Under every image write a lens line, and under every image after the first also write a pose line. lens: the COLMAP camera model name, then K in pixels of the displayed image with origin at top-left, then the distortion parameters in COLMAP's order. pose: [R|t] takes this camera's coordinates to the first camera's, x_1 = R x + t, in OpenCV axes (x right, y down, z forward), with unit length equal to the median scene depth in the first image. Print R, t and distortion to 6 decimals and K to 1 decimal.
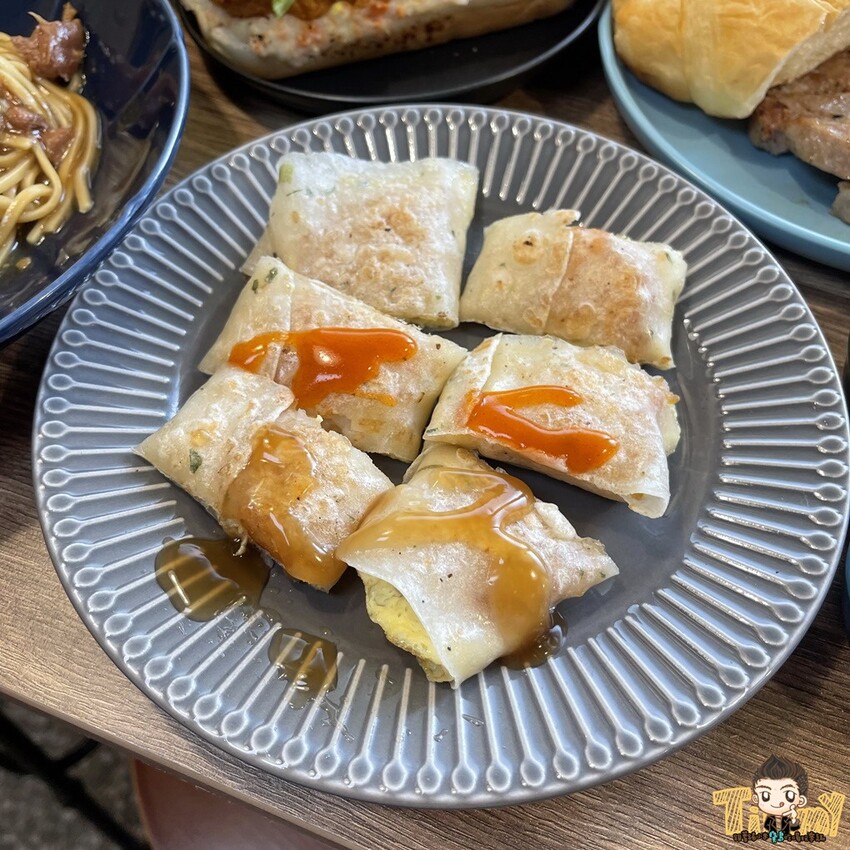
lens RADIAL K [[866.6, 0, 421.4], [0, 866.6, 427.6], [0, 0, 1]] dist [0.042930, -0.085780]
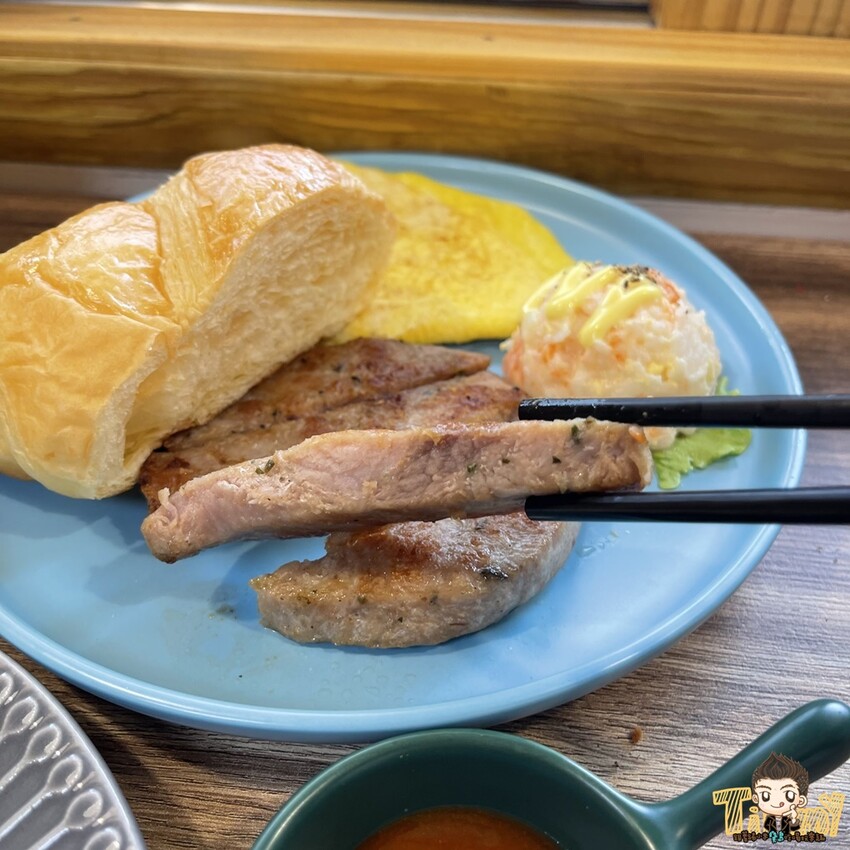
lens RADIAL K [[886.6, 0, 412.5], [0, 886.6, 434.8], [0, 0, 1]] dist [-0.009897, -0.005891]
pose [[0.964559, -0.188349, 0.184797, 0.550062], [0.234788, 0.932239, -0.275329, -0.197928], [-0.120417, 0.308959, 0.943422, 0.414296]]
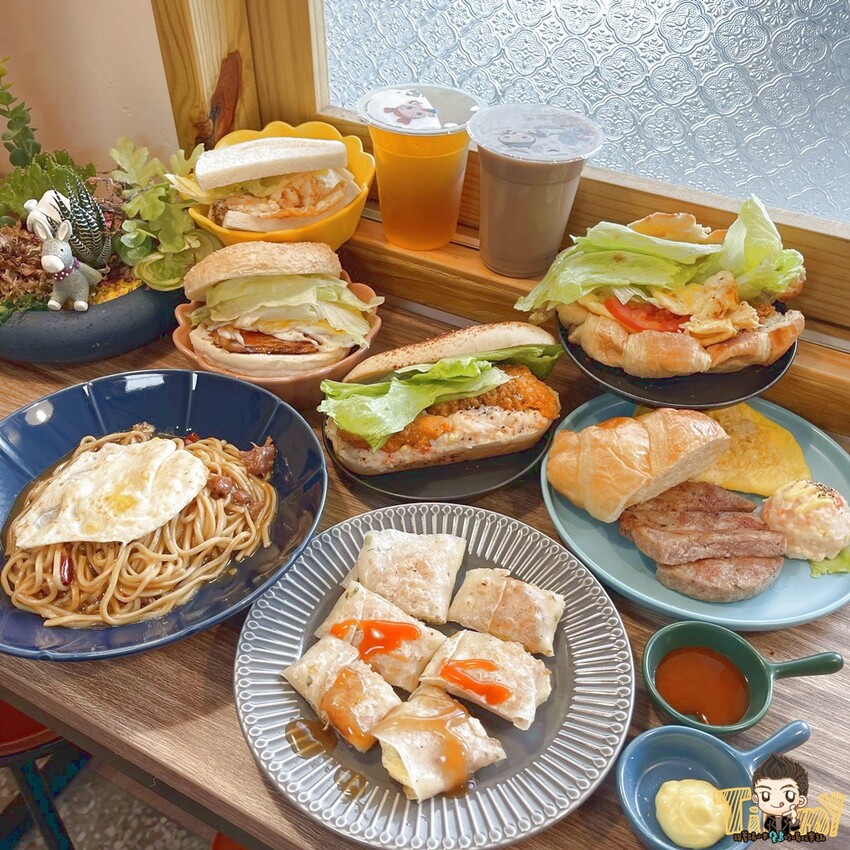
lens RADIAL K [[851.7, 0, 425.0], [0, 851.7, 425.0], [0, 0, 1]] dist [0.042001, -0.035343]
pose [[0.993744, 0.070153, -0.086900, 0.134165], [-0.092767, 0.951753, -0.292506, 0.025144], [0.062188, 0.298738, 0.952307, -0.994018]]
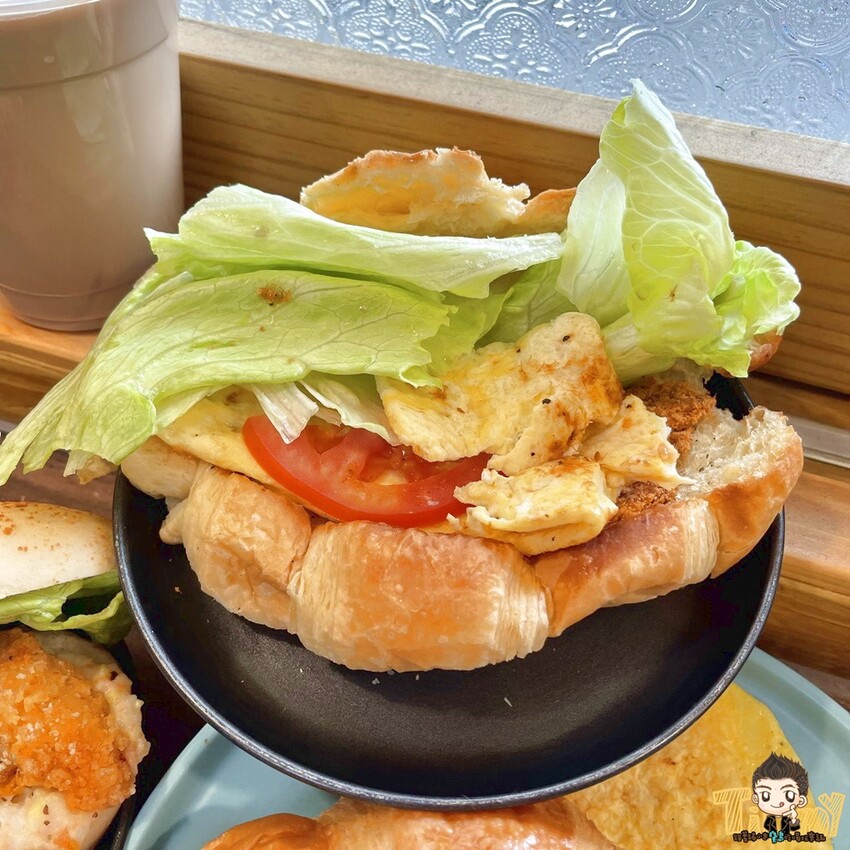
lens RADIAL K [[866.6, 0, 421.4], [0, 866.6, 427.6], [0, 0, 1]] dist [0.042930, -0.085780]
pose [[0.999224, -0.024598, 0.030762, 0.554783], [0.030147, 0.980263, -0.195388, -0.900202], [-0.025349, 0.196163, 0.980244, 0.416584]]
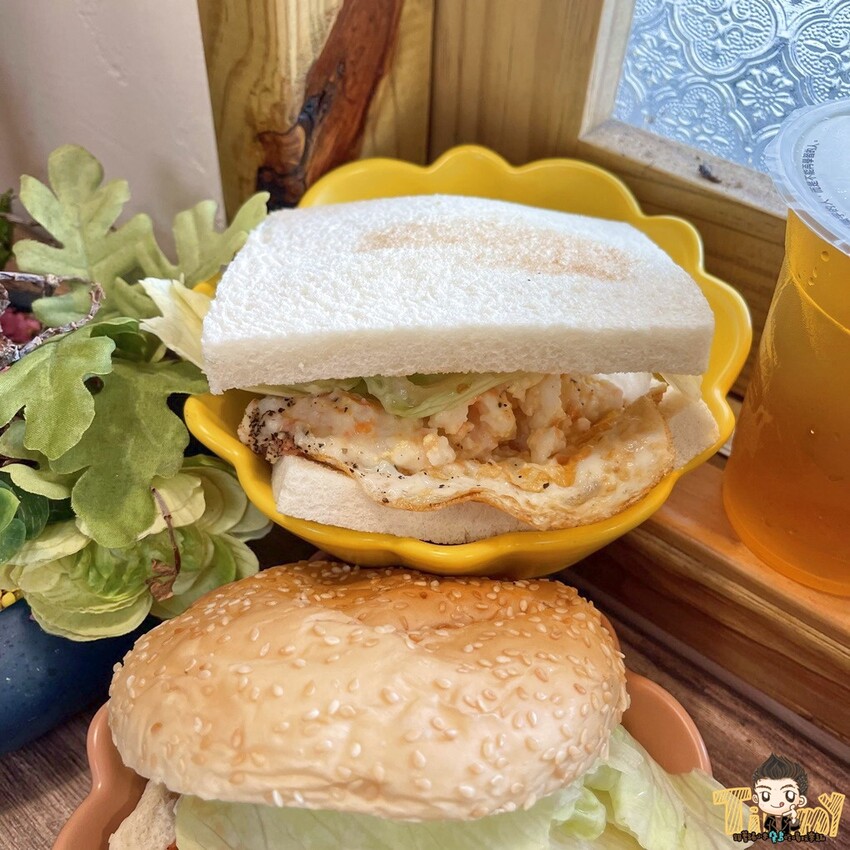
lens RADIAL K [[866.6, 0, 421.4], [0, 866.6, 427.6], [0, 0, 1]] dist [0.042930, -0.085780]
pose [[0.953466, 0.232227, -0.192285, -0.452141], [-0.273594, 0.934393, -0.228159, -1.146032], [0.126685, 0.270150, 0.954447, 0.451601]]
